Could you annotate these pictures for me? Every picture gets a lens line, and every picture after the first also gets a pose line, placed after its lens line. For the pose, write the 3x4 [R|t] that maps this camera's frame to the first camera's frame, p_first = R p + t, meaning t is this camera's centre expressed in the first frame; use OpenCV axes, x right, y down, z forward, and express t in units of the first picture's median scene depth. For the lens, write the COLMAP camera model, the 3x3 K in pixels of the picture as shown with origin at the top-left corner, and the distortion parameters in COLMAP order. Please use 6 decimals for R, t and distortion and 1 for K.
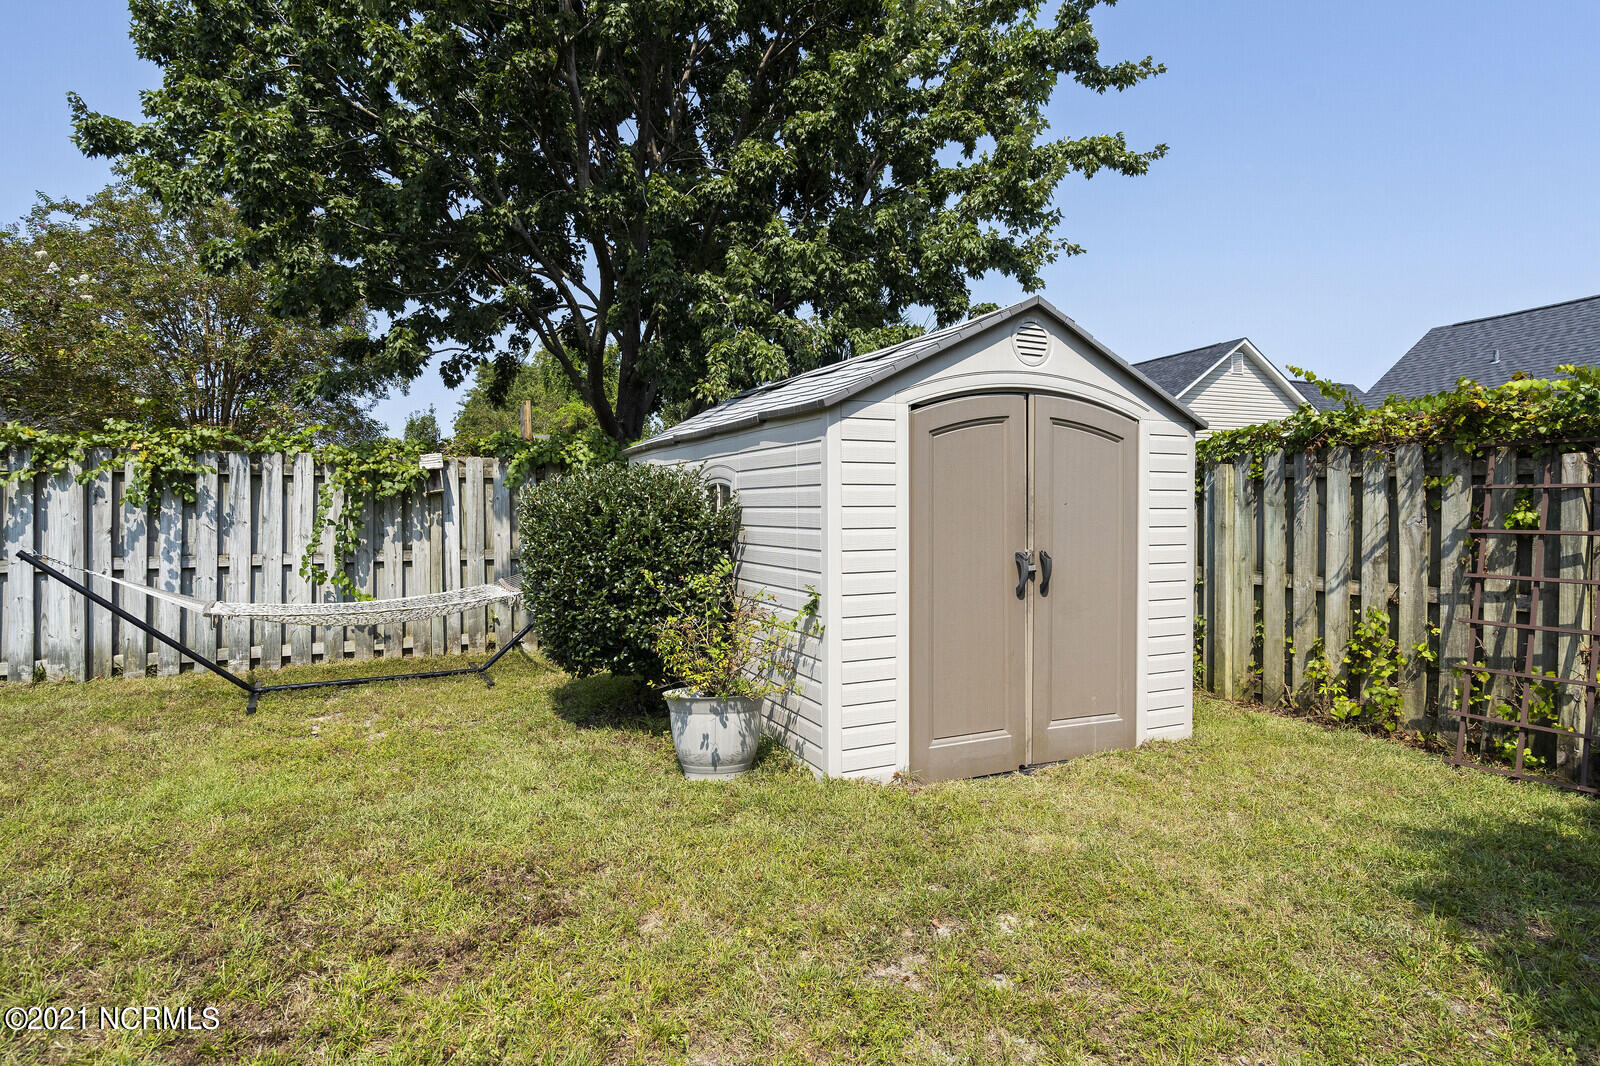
lens RADIAL K [[829.3, 0, 800.5], [0, 829.3, 532.5], [0, 0, 1]] dist [0.001408, 0.000129]
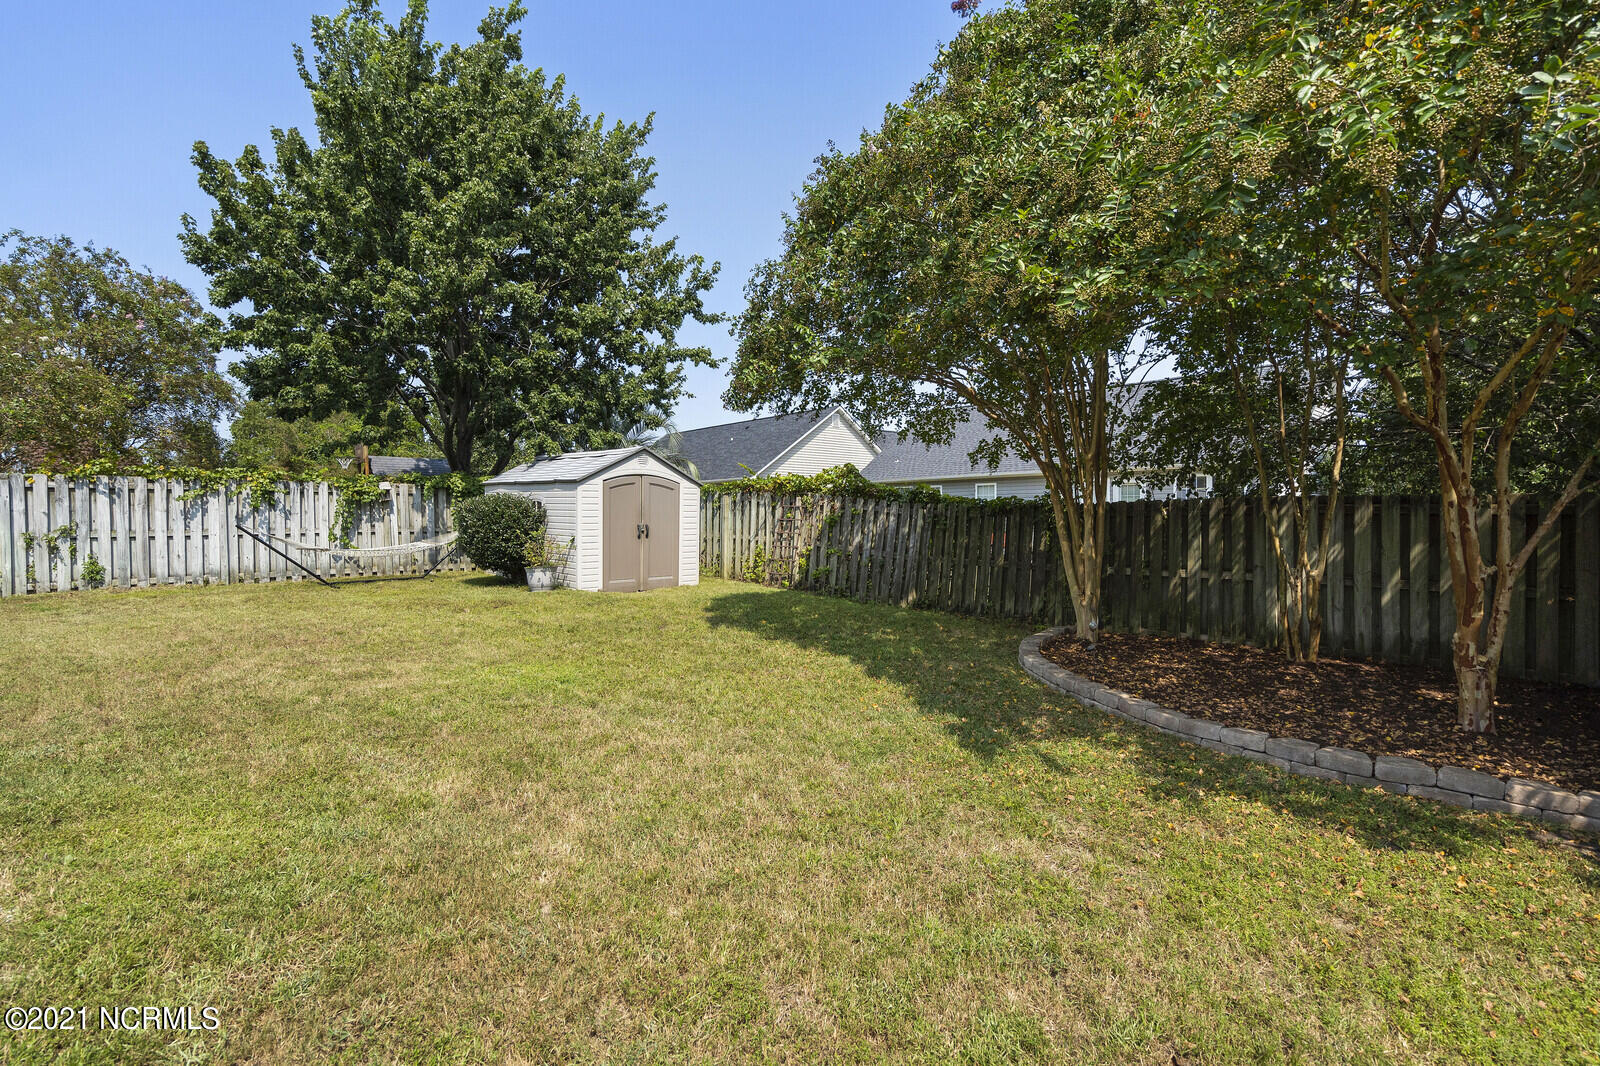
lens RADIAL K [[741.2, 0, 803.8], [0, 741.2, 528.6], [0, 0, 1]] dist [-0.002640, 0.000478]
pose [[0.944986, 0.001637, 0.327107, -0.052996], [-0.002450, 0.999995, 0.002071, 0.021733], [-0.327102, -0.002759, 0.944985, -1.374312]]
